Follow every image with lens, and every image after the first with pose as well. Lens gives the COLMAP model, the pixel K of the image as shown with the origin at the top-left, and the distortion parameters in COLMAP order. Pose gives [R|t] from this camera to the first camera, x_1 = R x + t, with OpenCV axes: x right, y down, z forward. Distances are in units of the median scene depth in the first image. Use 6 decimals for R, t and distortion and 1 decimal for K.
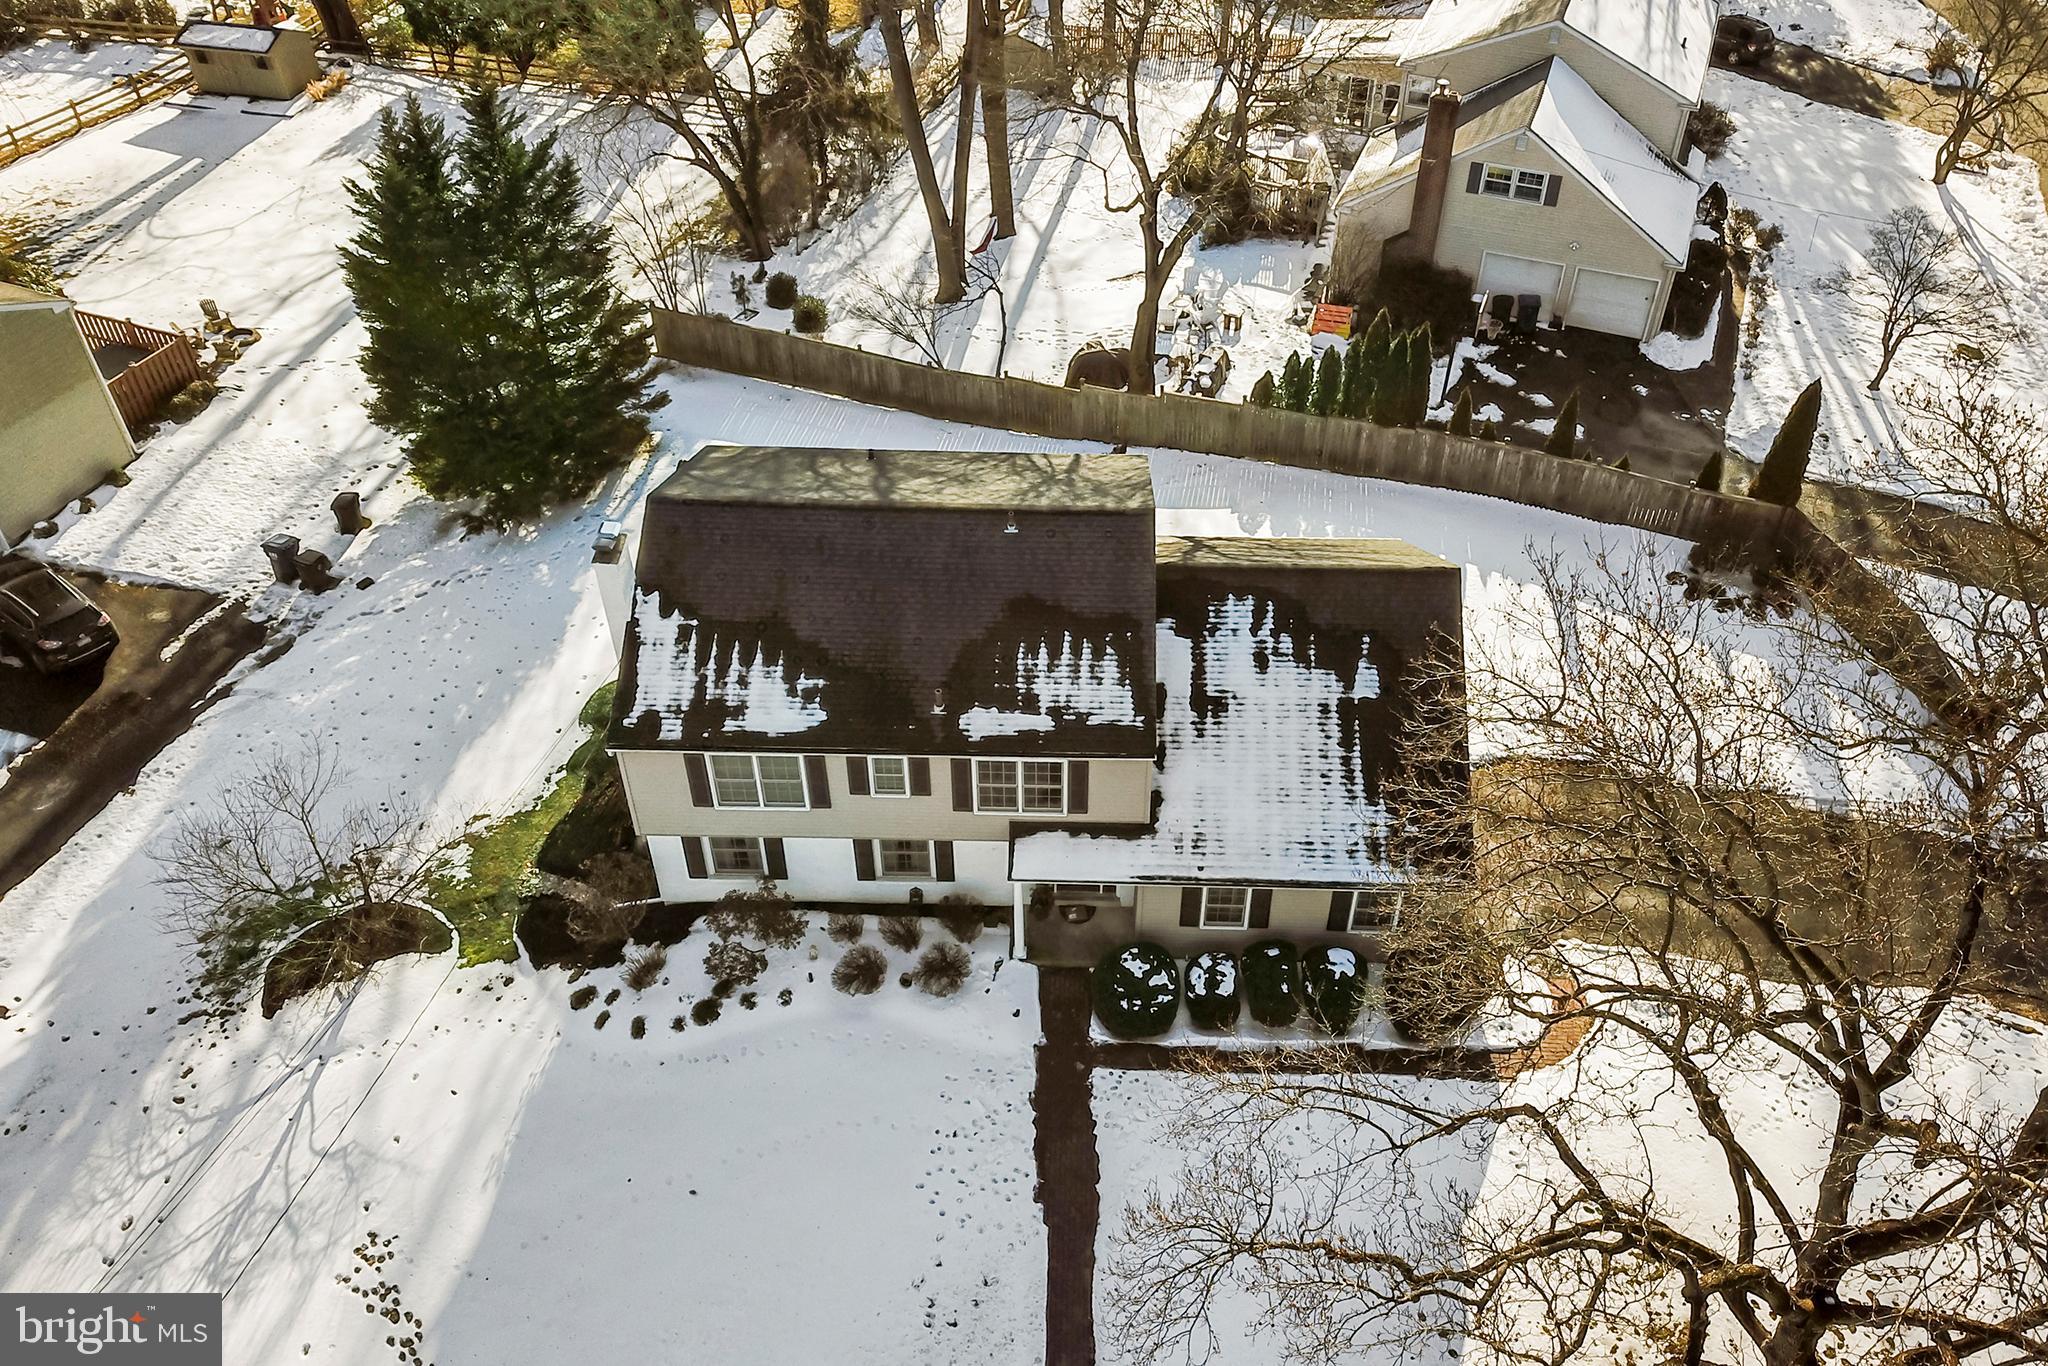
lens RADIAL K [[1669.2, 0, 1020.0], [0, 1669.2, 674.1], [0, 0, 1]] dist [0.030048, -0.003662]
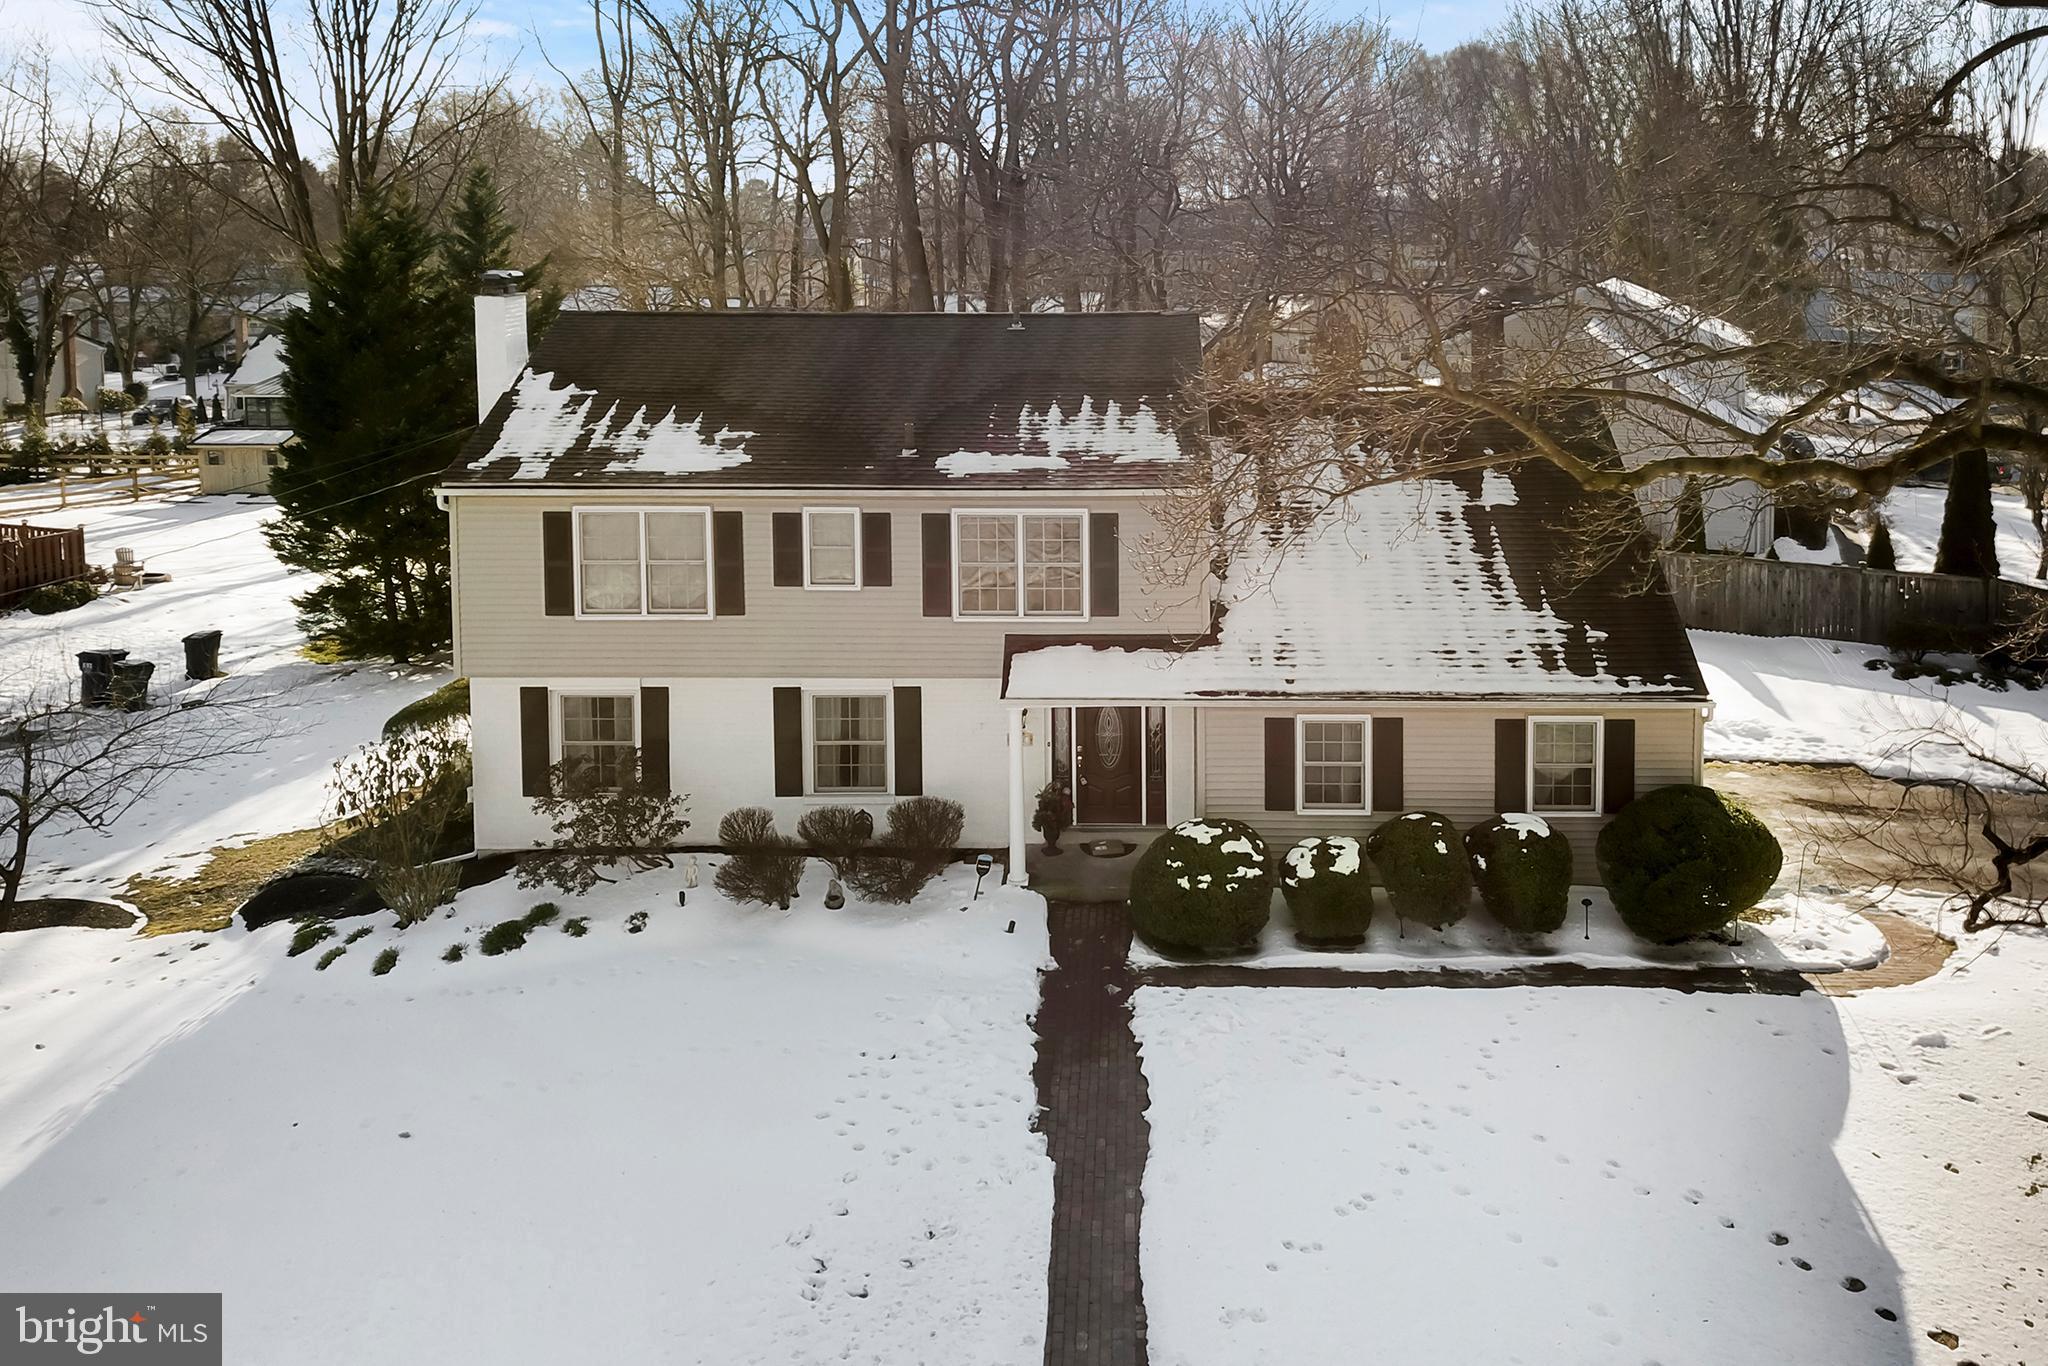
lens RADIAL K [[1669.2, 0, 1054.7], [0, 1669.2, 596.8], [0, 0, 1]] dist [0.030048, -0.003662]
pose [[0.999969, 0.004983, -0.006101, 0.018366], [-0.007664, 0.794087, -0.607756, 0.491456], [0.001816, 0.607784, 0.794101, 0.450850]]
